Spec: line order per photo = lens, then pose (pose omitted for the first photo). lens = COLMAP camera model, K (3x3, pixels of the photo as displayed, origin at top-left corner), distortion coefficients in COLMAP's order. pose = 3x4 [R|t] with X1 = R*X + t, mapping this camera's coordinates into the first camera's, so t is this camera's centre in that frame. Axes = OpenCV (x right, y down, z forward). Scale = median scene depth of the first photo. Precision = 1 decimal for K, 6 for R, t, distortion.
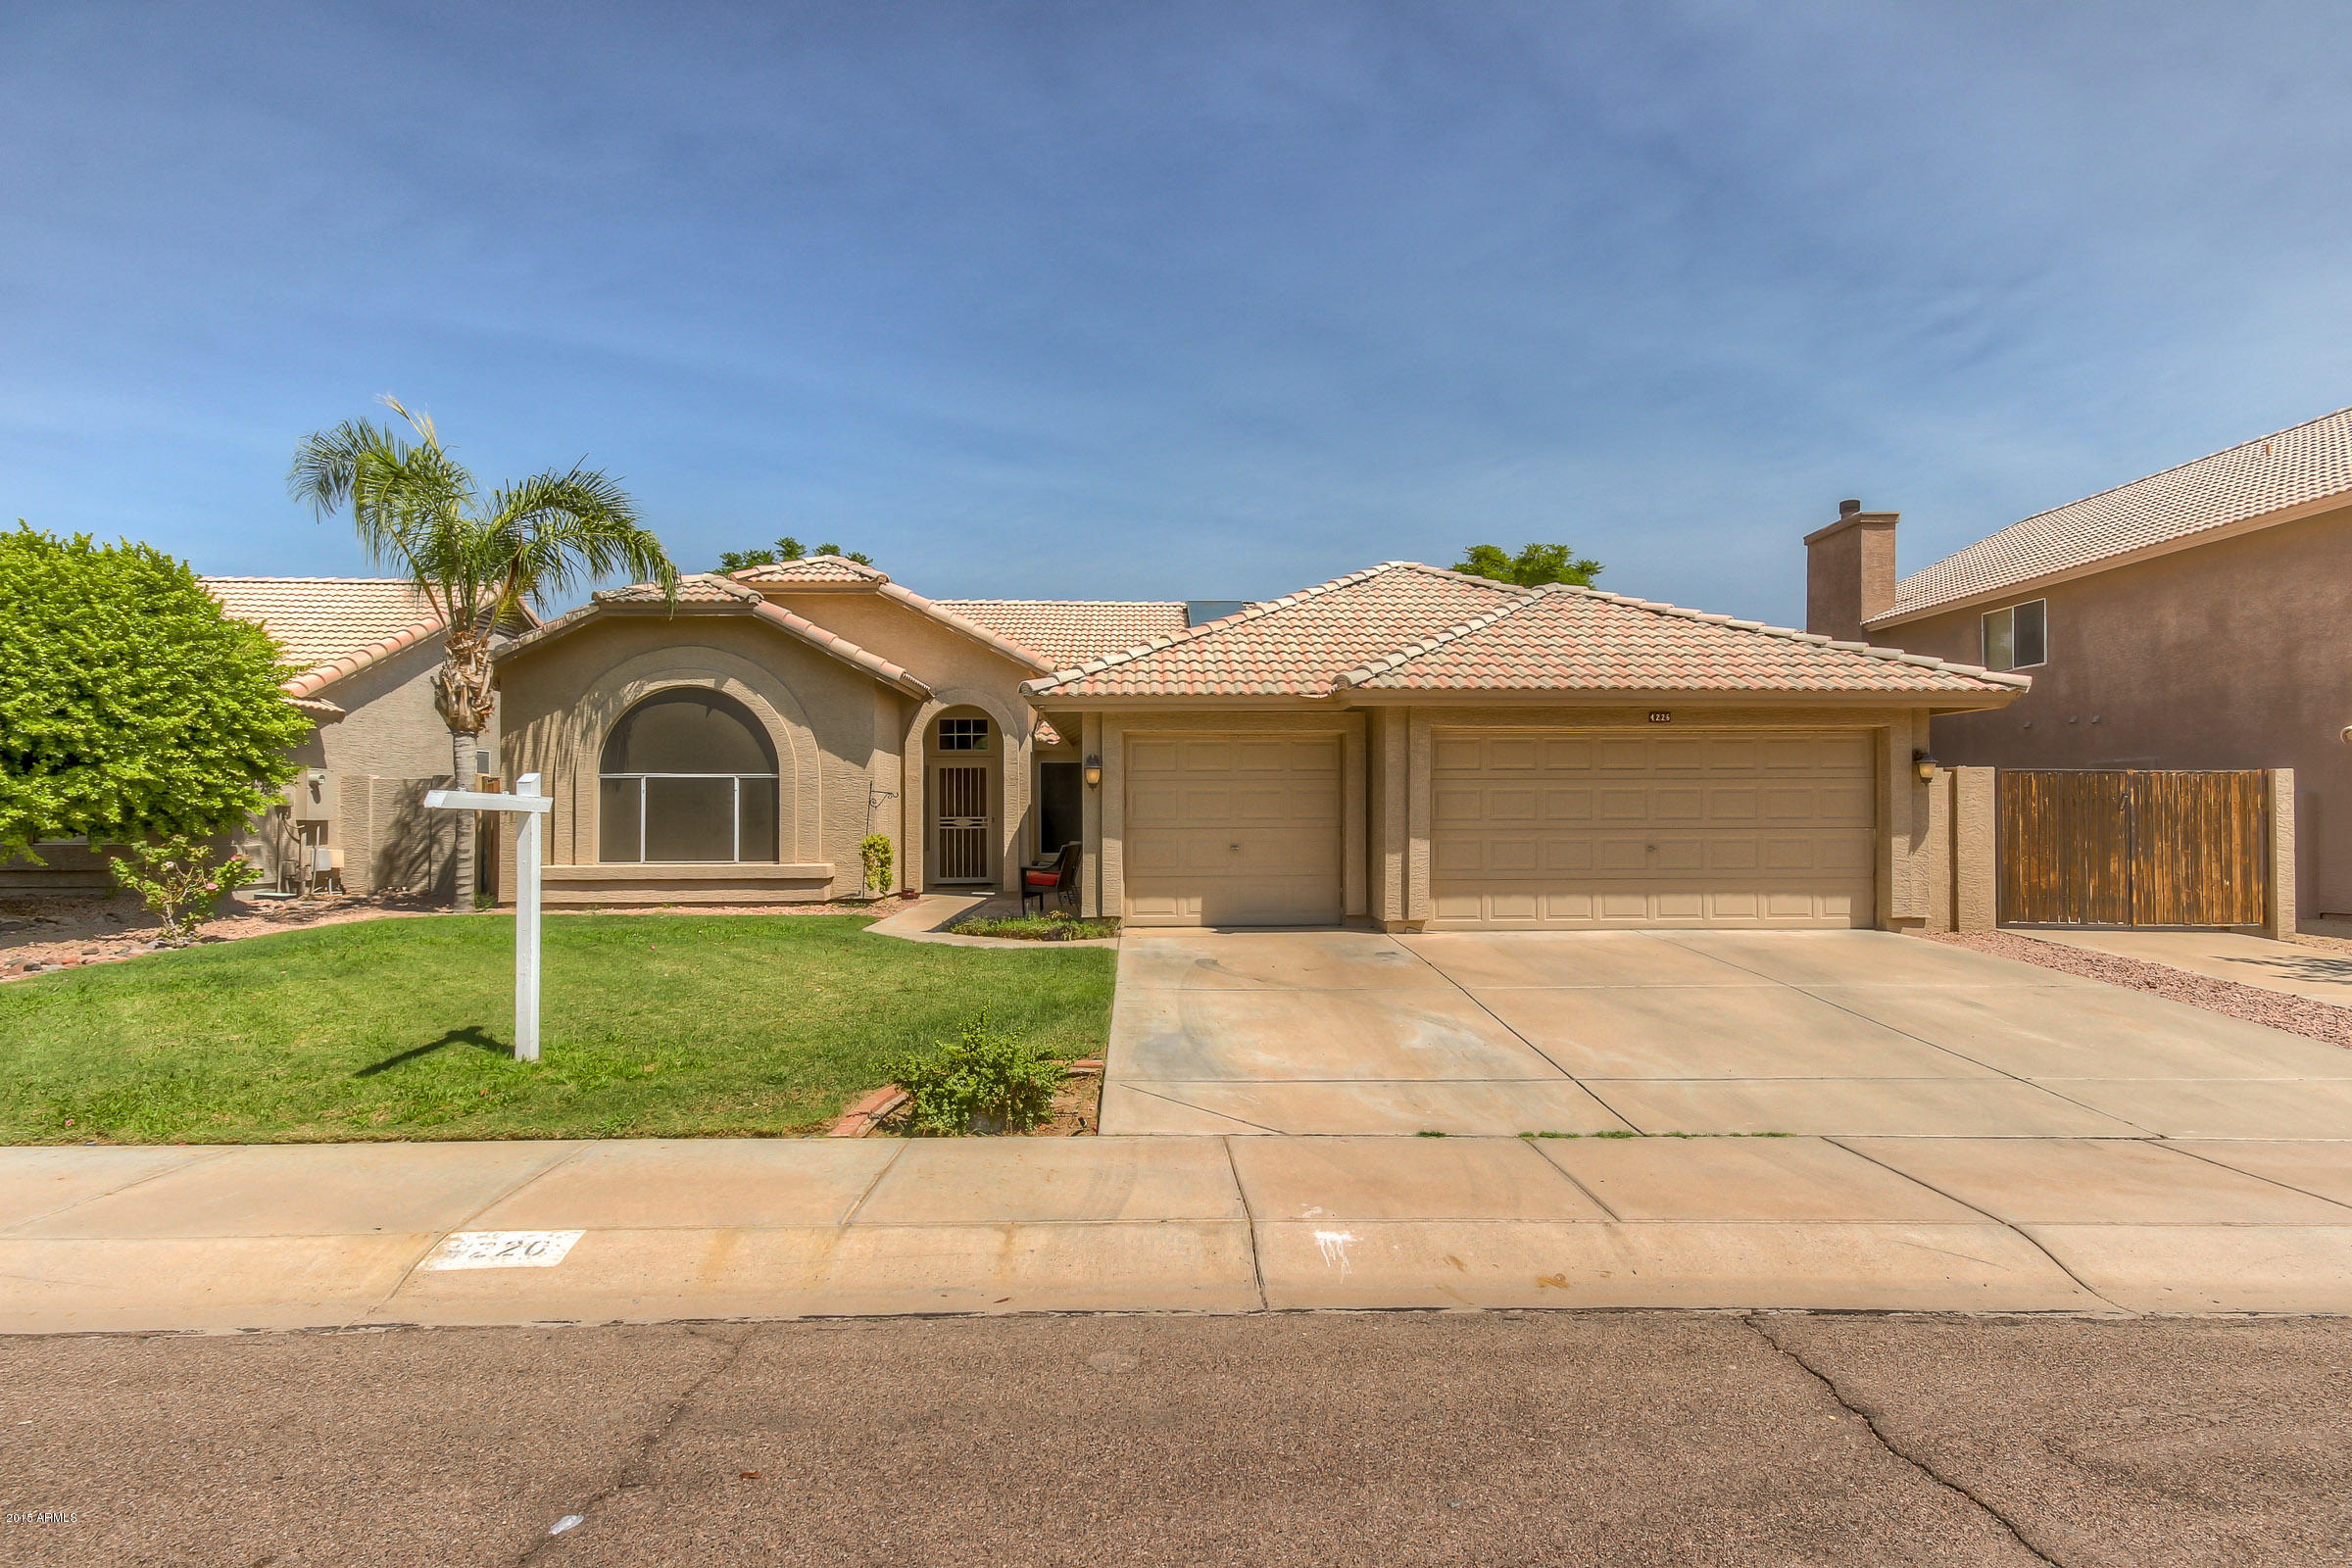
lens RADIAL K [[1064.7, 0, 1182.6], [0, 1064.7, 799.3], [0, 0, 1]] dist [0.010104, -0.005093]
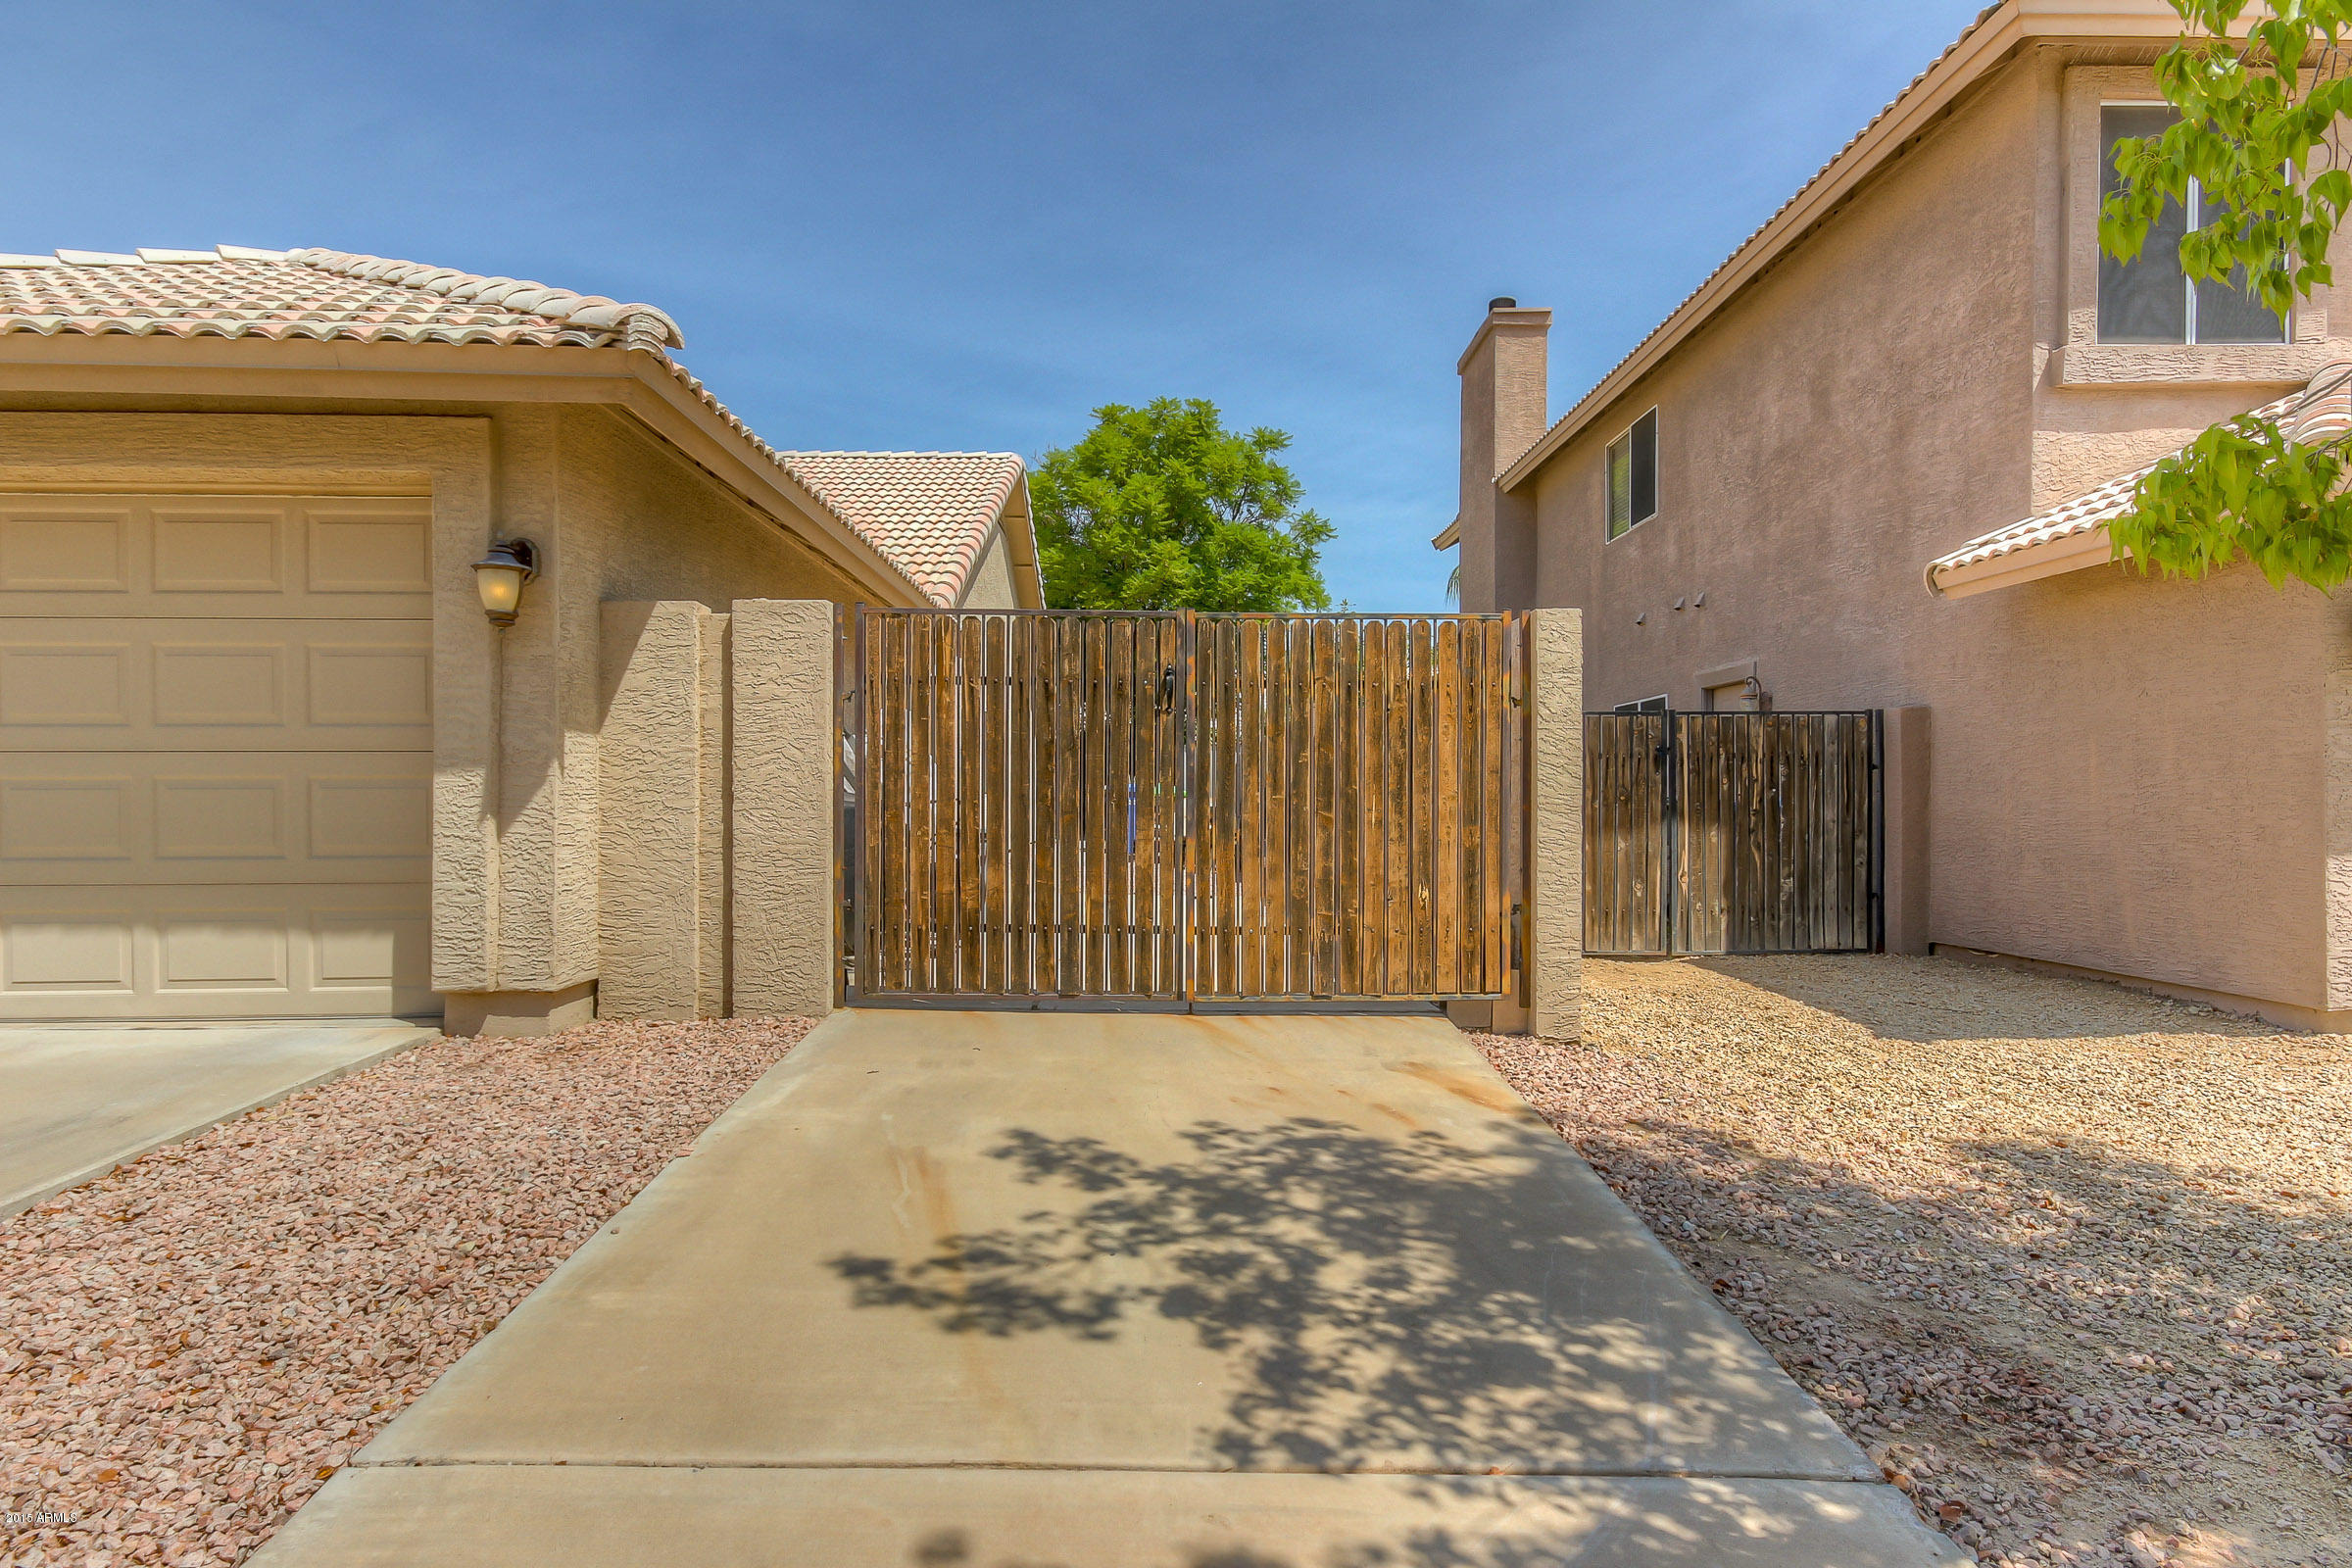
lens RADIAL K [[1167.0, 0, 1186.9], [0, 1167.0, 793.7], [0, 0, 1]] dist [0.020233, -0.000589]
pose [[0.999905, 0.002305, 0.013589, 0.880460], [-0.002554, 0.999829, 0.018297, 0.032373], [-0.013545, -0.018330, 0.999740, 0.559931]]
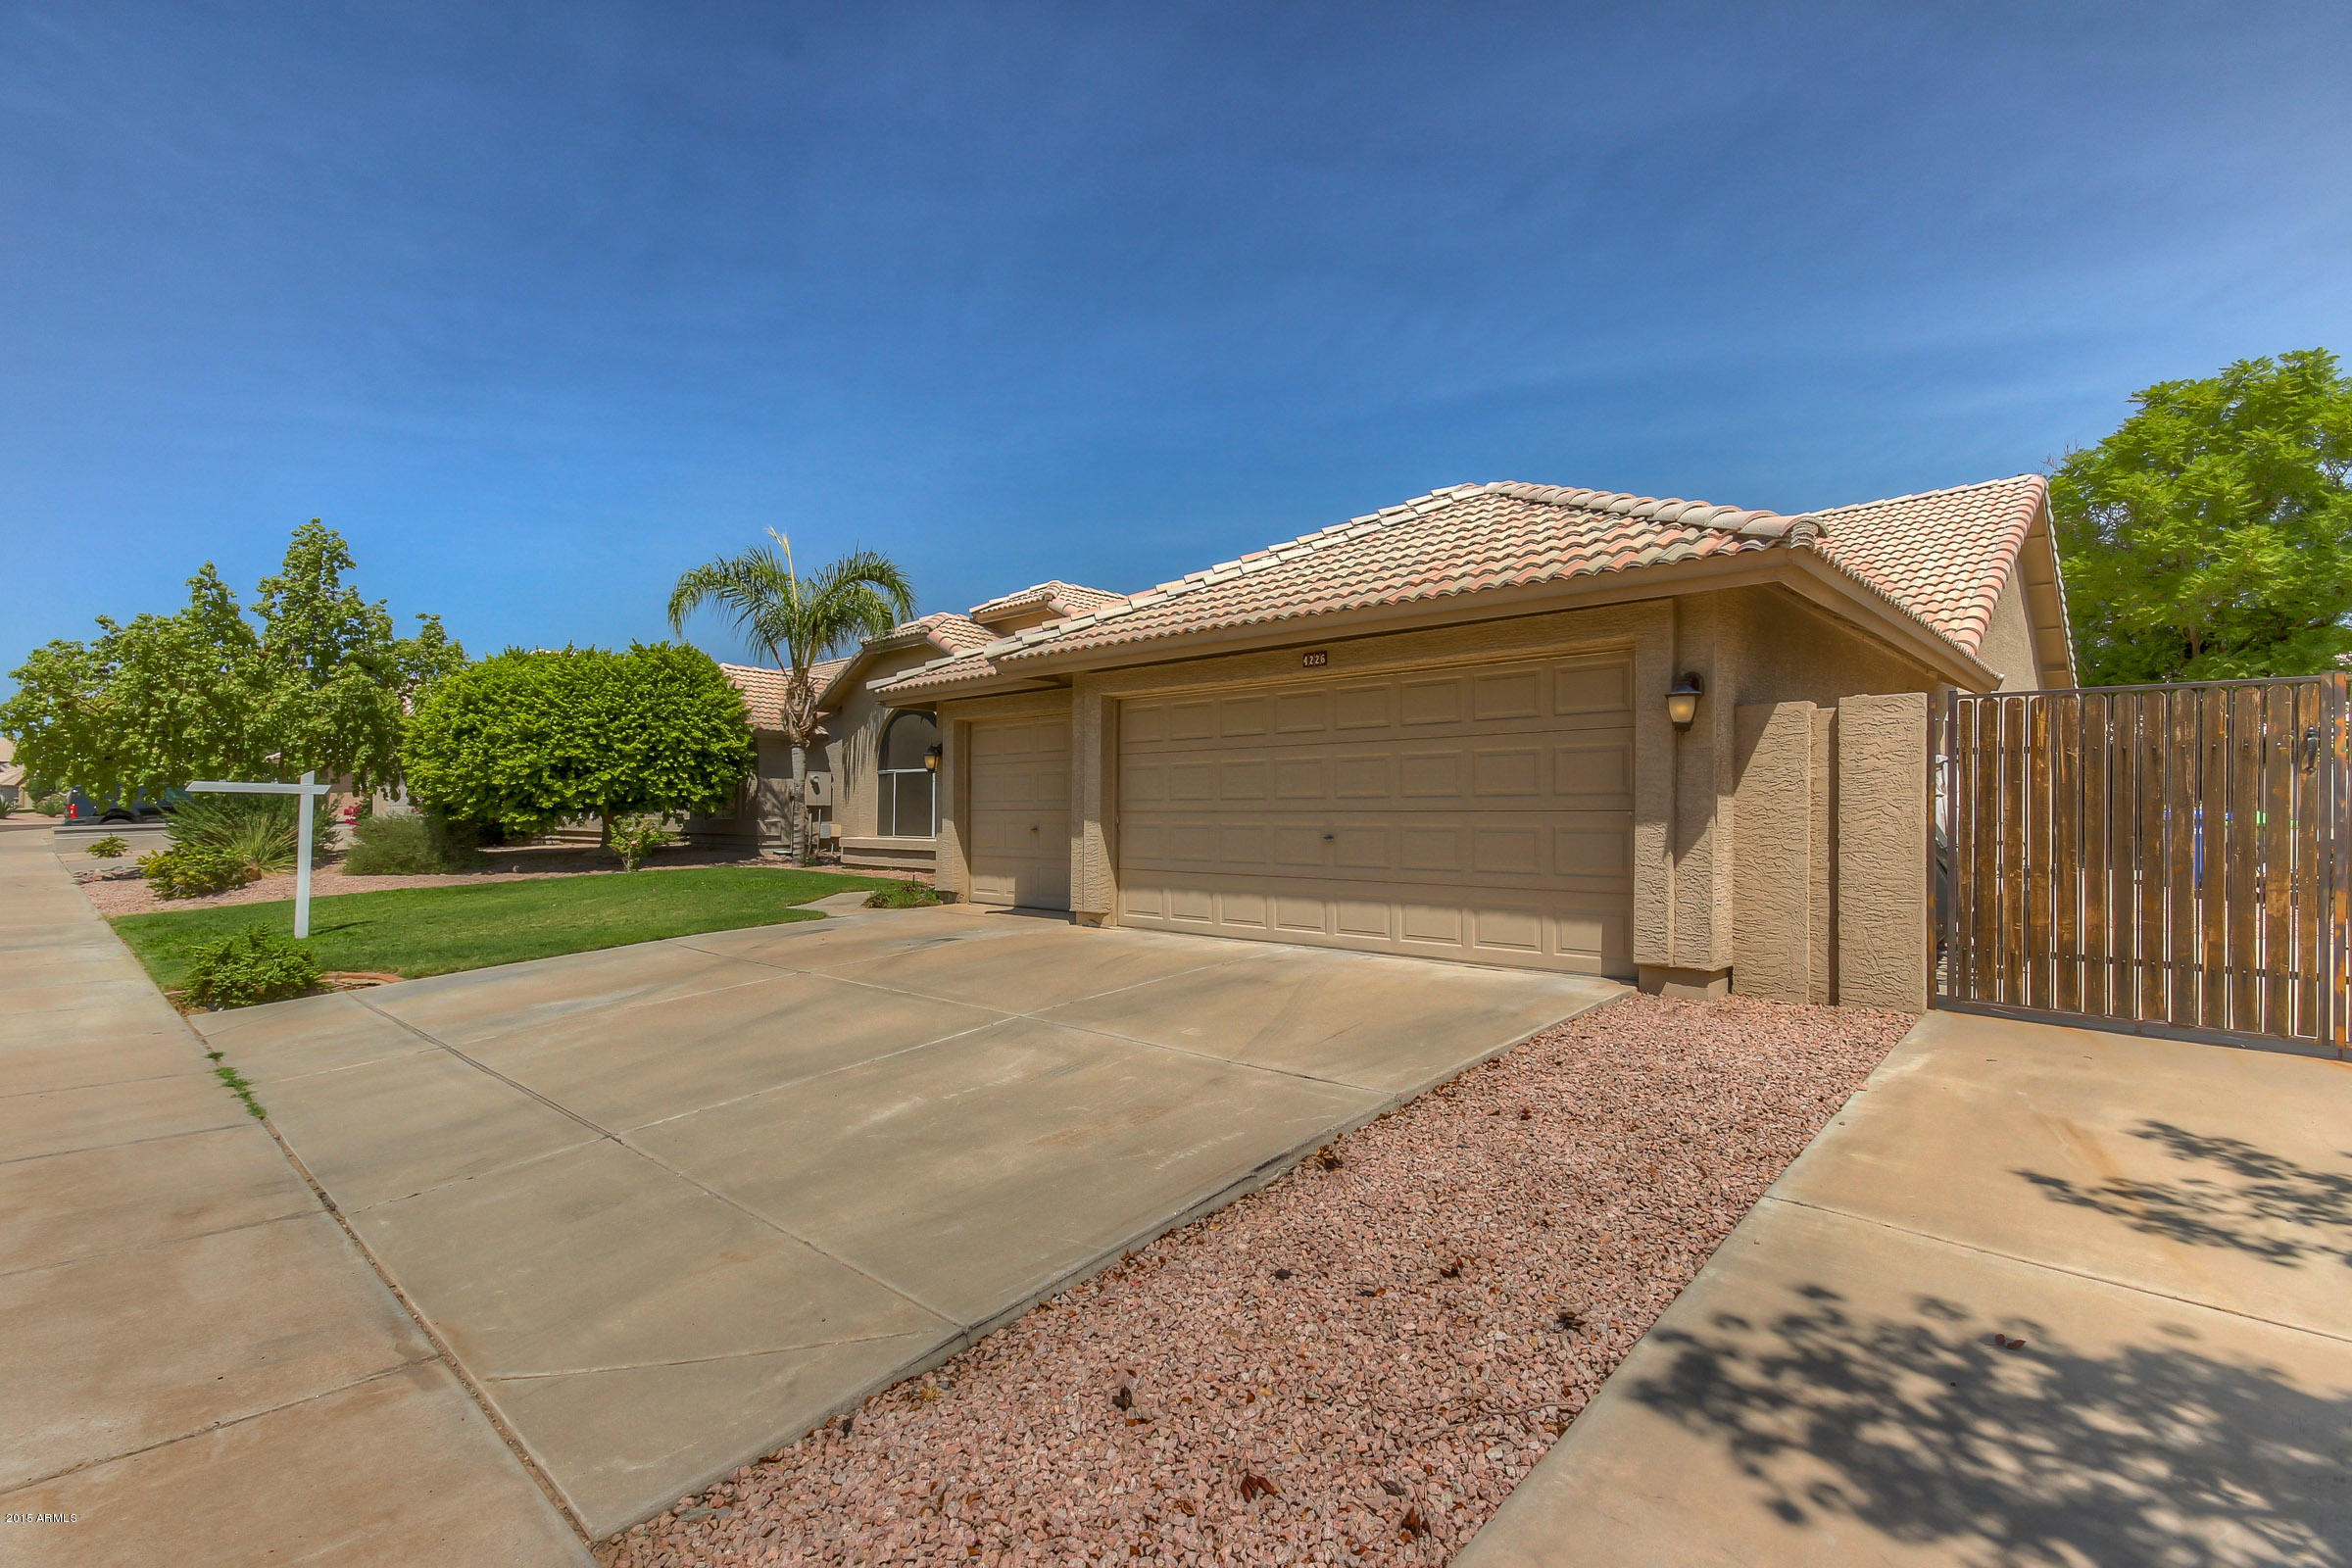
lens RADIAL K [[1064.7, 0, 1180.4], [0, 1064.7, 809.0], [0, 0, 1]] dist [0.010104, -0.005093]
pose [[0.714739, 0.000678, -0.699391, 0.856886], [0.013548, 0.999798, 0.014814, 0.012923], [0.699260, -0.020063, 0.714586, 0.385443]]
